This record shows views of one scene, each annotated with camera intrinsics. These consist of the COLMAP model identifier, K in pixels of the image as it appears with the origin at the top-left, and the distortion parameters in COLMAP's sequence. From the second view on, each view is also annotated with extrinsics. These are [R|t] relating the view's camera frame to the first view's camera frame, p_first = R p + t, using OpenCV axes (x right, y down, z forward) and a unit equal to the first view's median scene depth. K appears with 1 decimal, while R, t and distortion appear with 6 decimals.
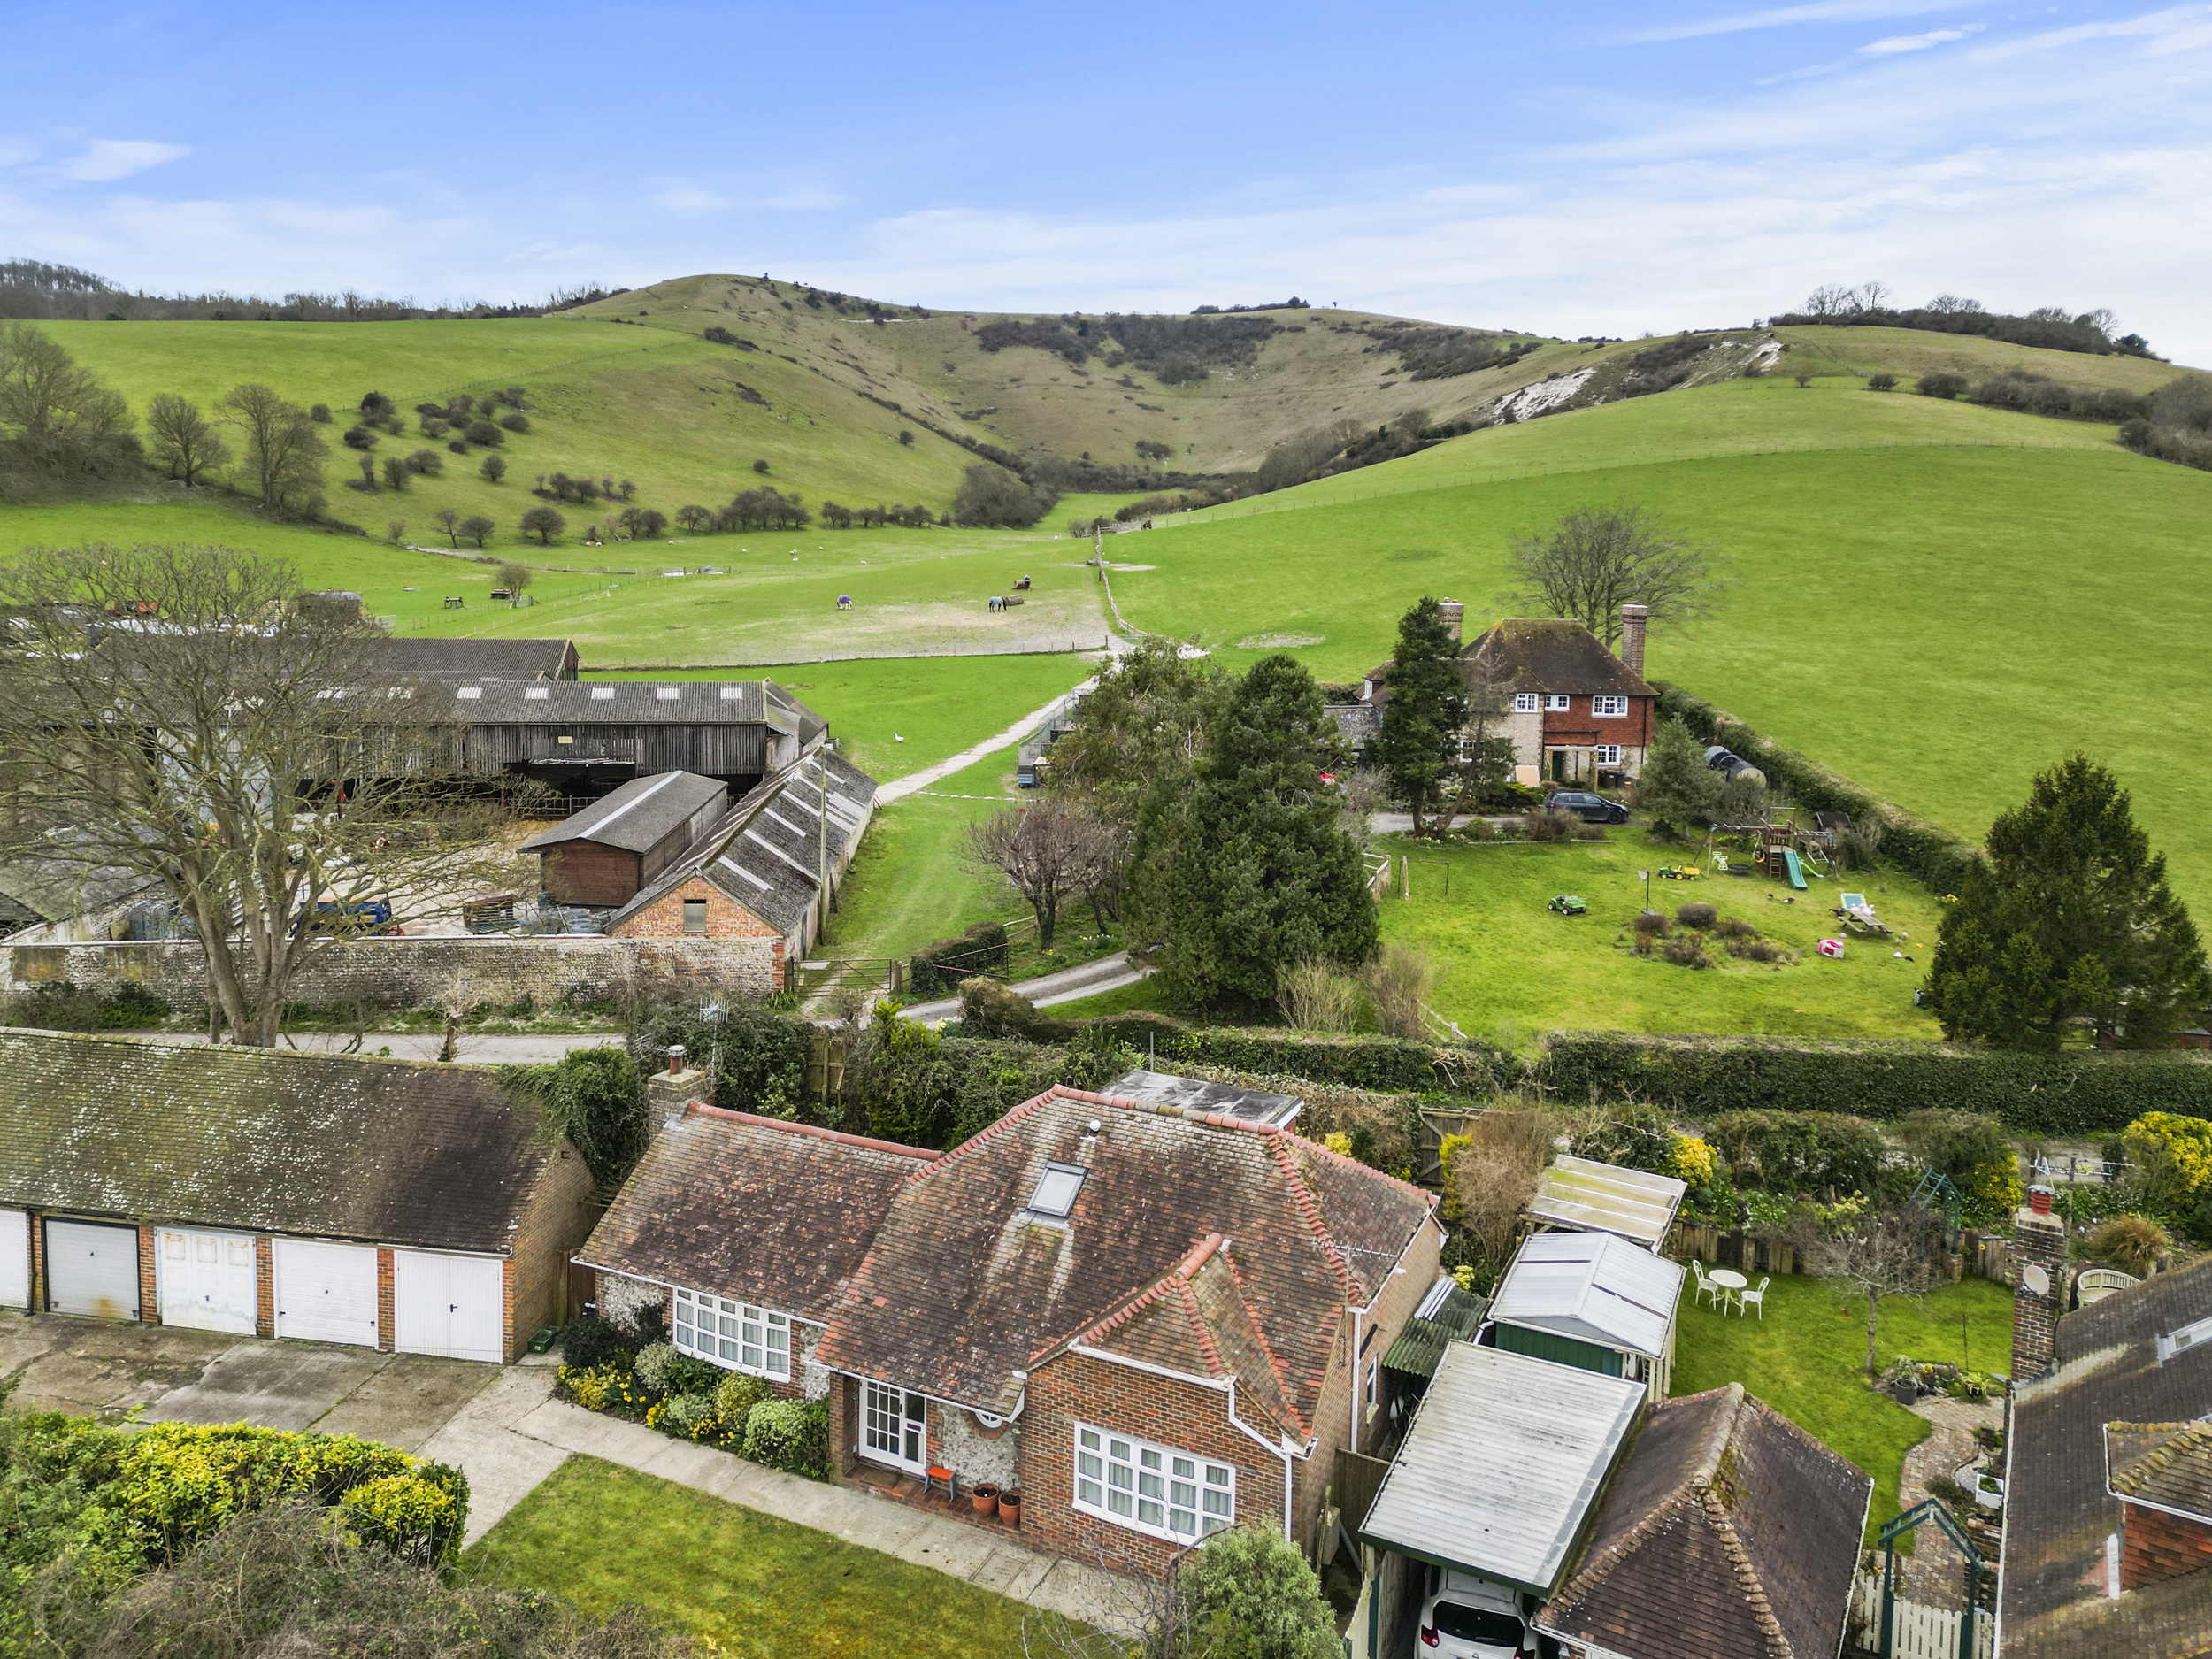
lens RADIAL K [[1578.9, 0, 1123.2], [0, 1578.9, 643.6], [0, 0, 1]] dist [0.060149, -0.065775]
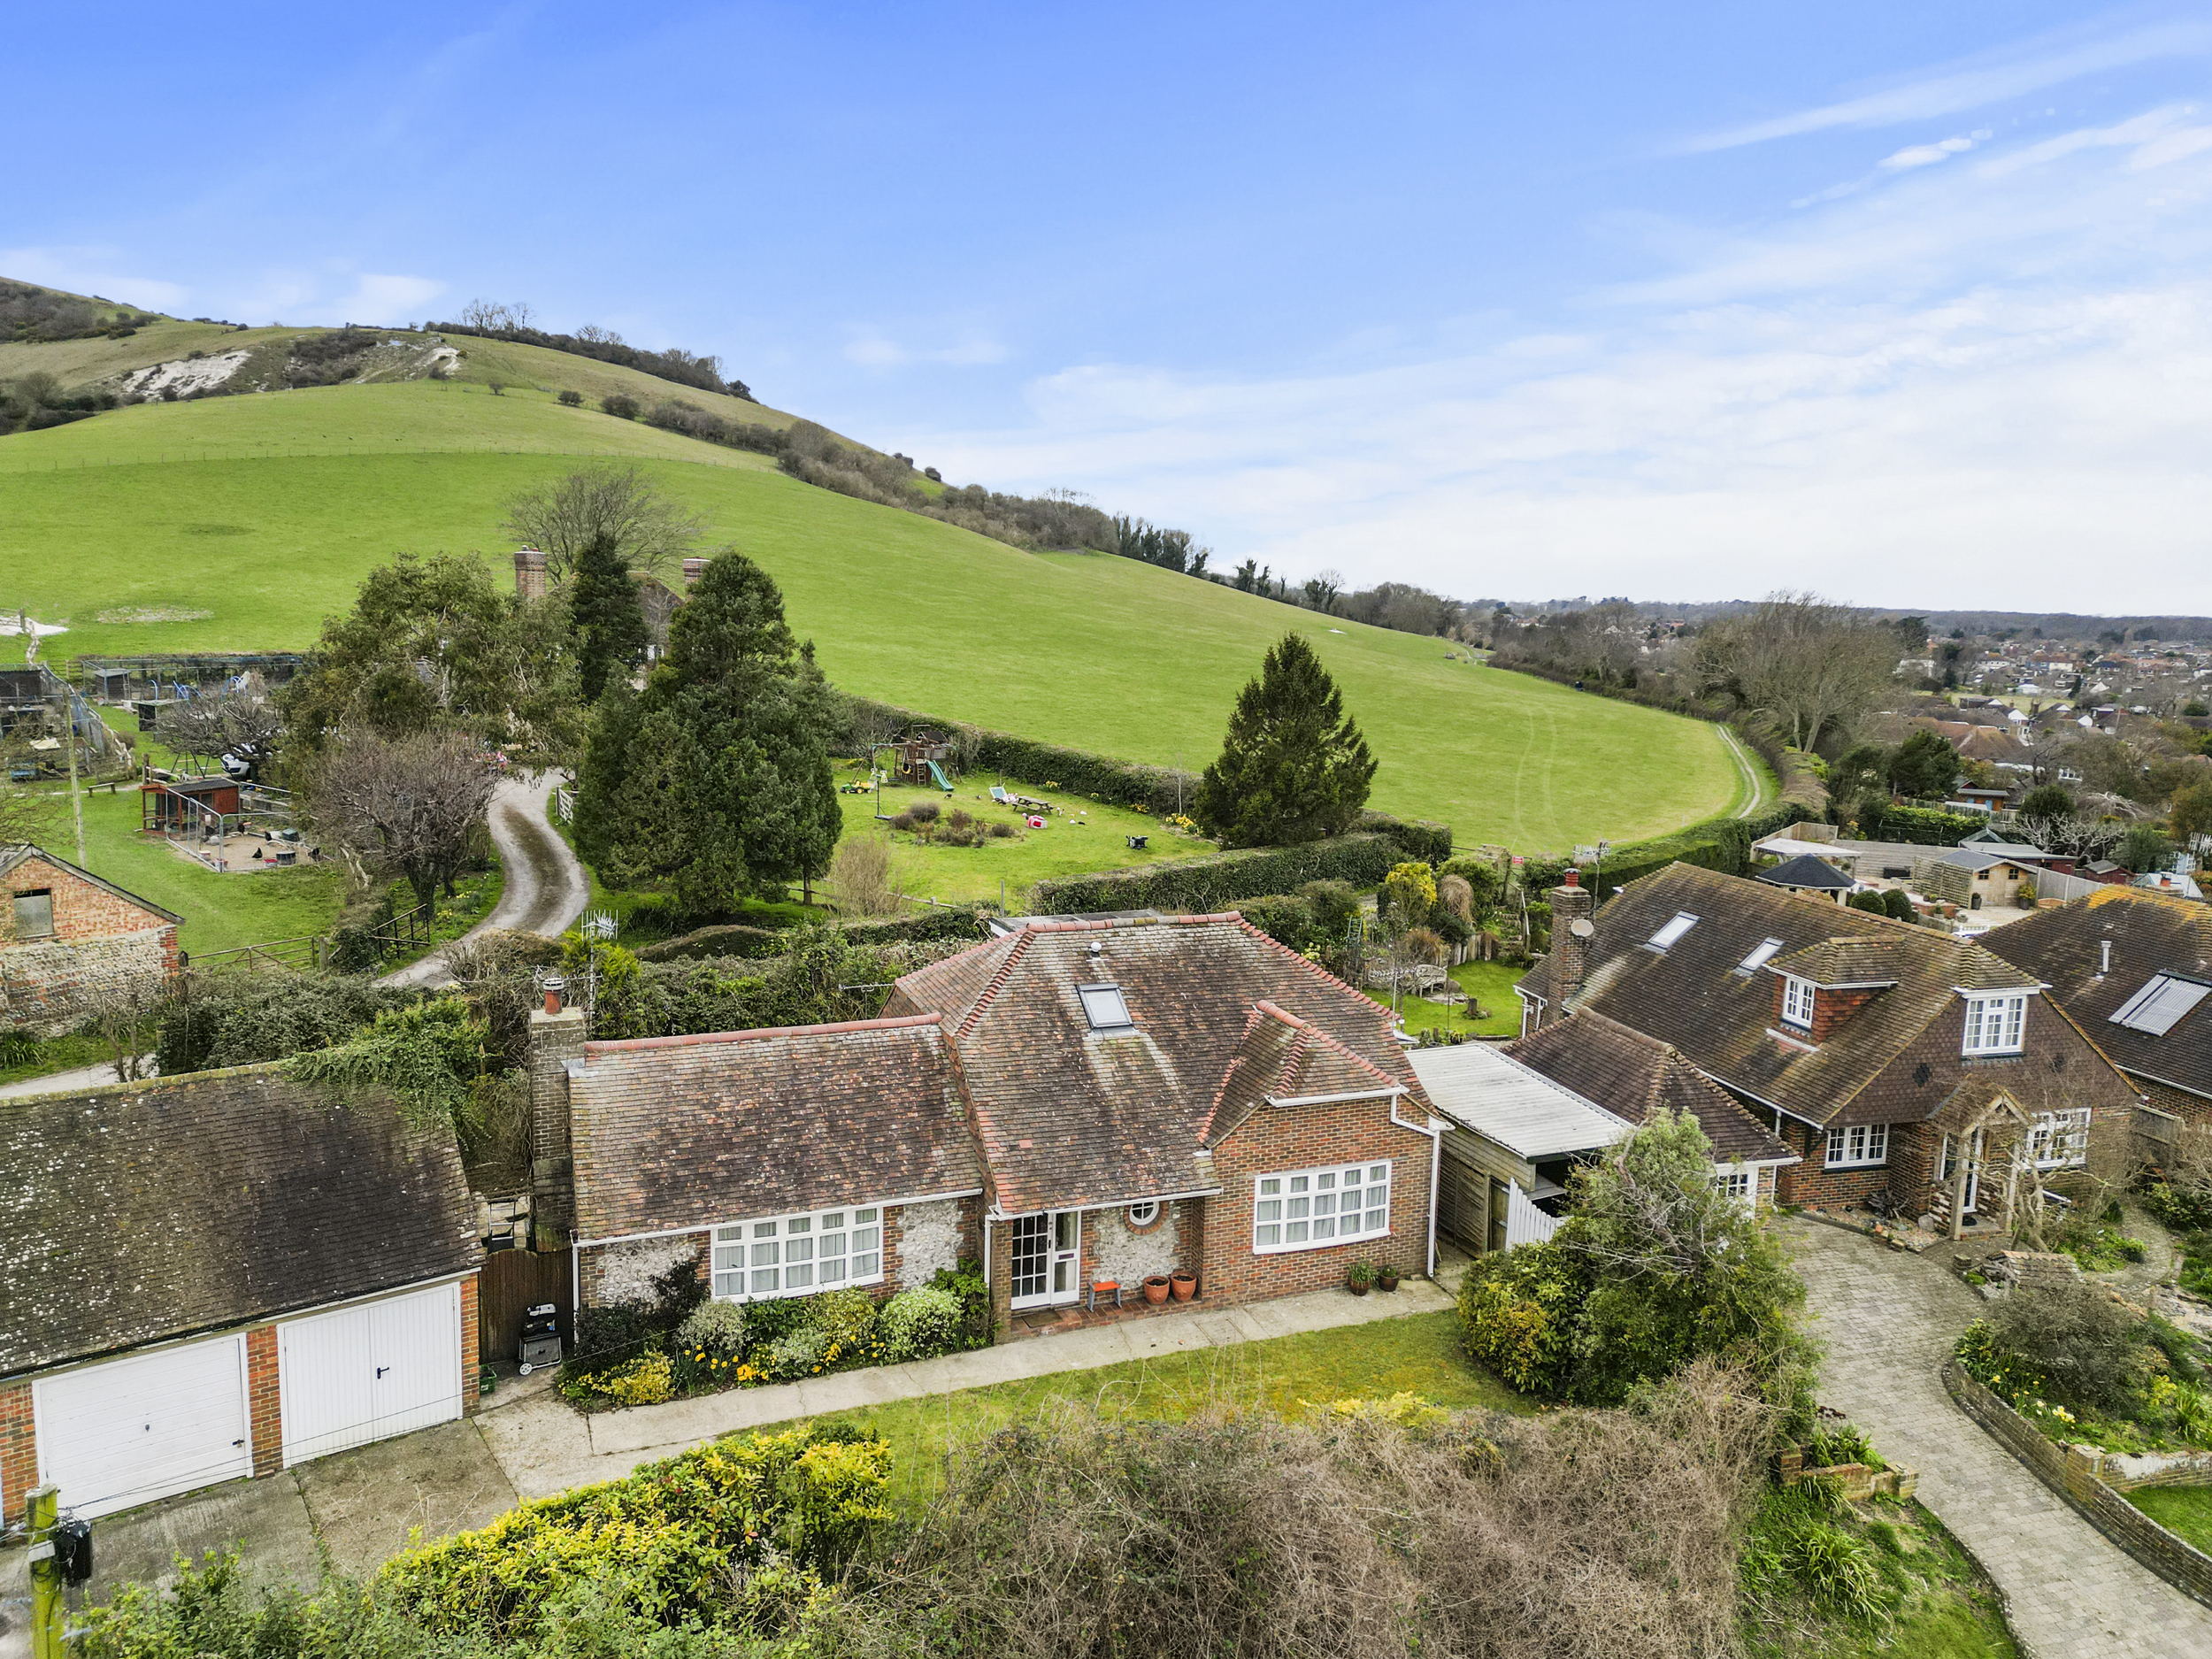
lens RADIAL K [[1532.1, 0, 1114.6], [0, 1532.1, 729.9], [0, 0, 1]] dist [0.061713, -0.060315]
pose [[0.677508, -0.059109, 0.733136, -0.469619], [0.023930, 0.998009, 0.058351, 0.066238], [-0.735126, -0.021989, 0.677574, 0.201895]]
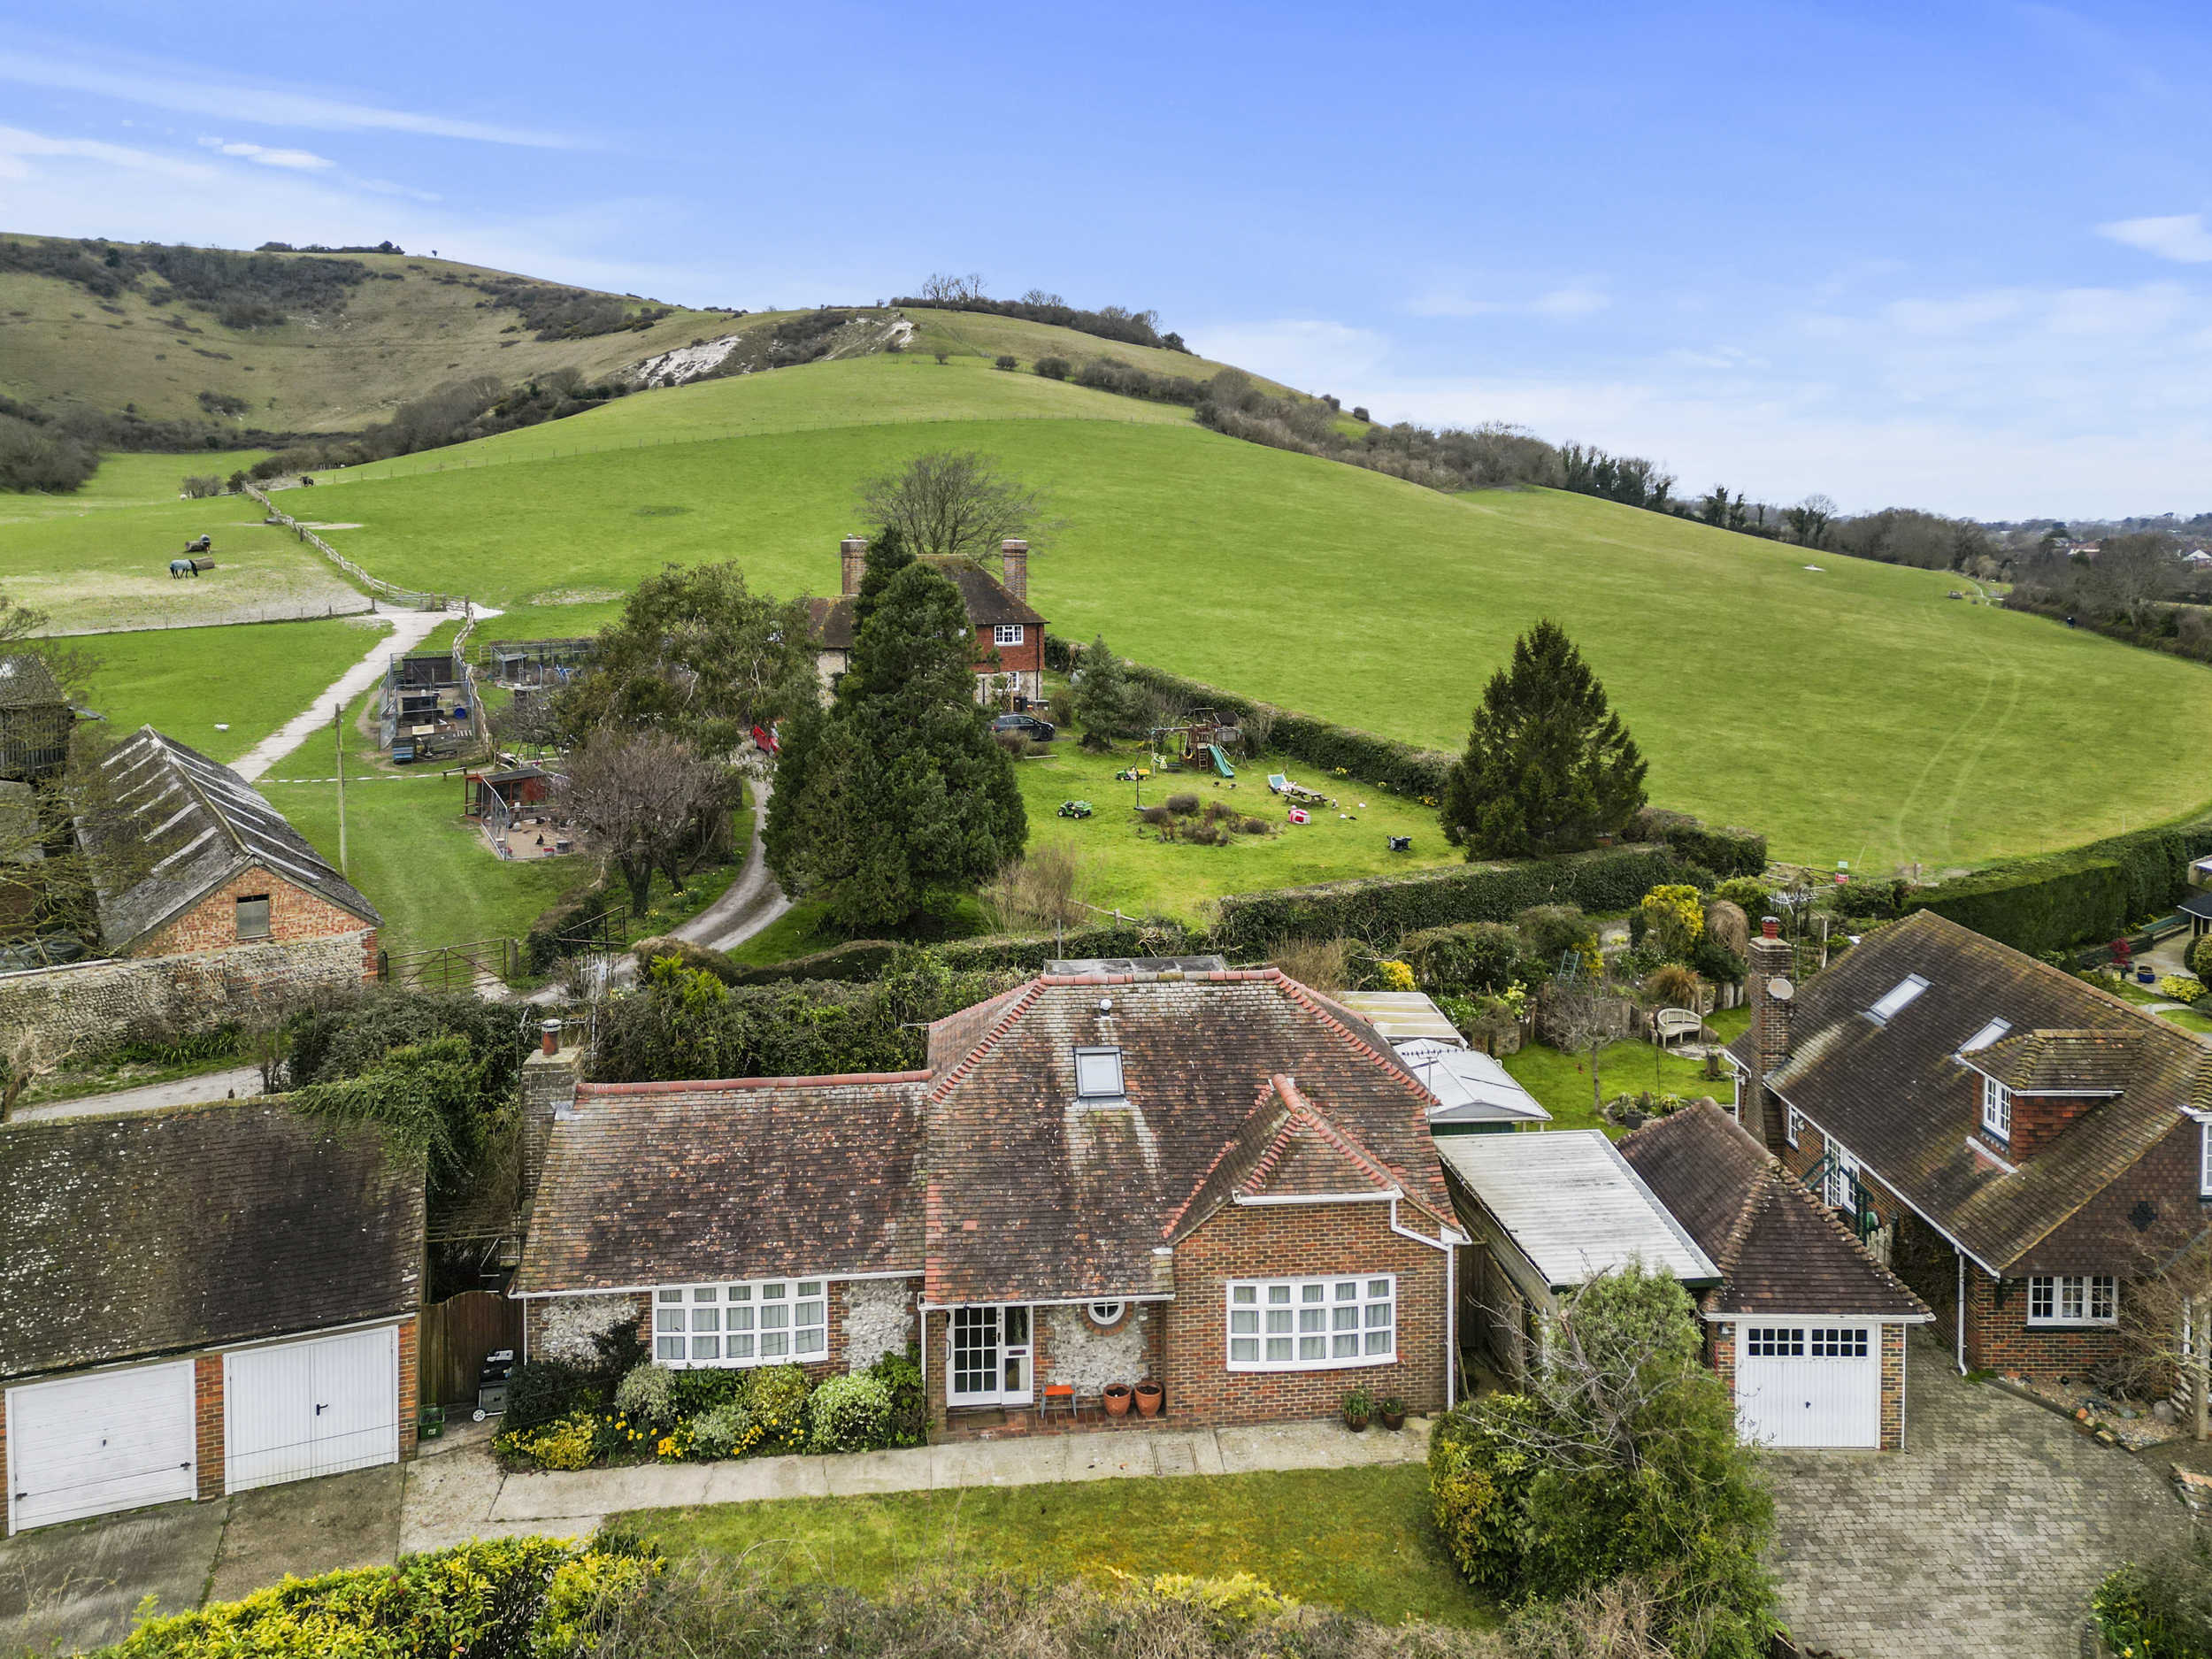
lens RADIAL K [[1595.3, 0, 1131.1], [0, 1595.3, 504.4], [0, 0, 1]] dist [0.044534, -0.028928]
pose [[0.852125, -0.004786, 0.523316, -0.335253], [0.040709, 0.997534, -0.057164, 0.032083], [-0.521753, 0.070015, 0.850219, 0.078165]]
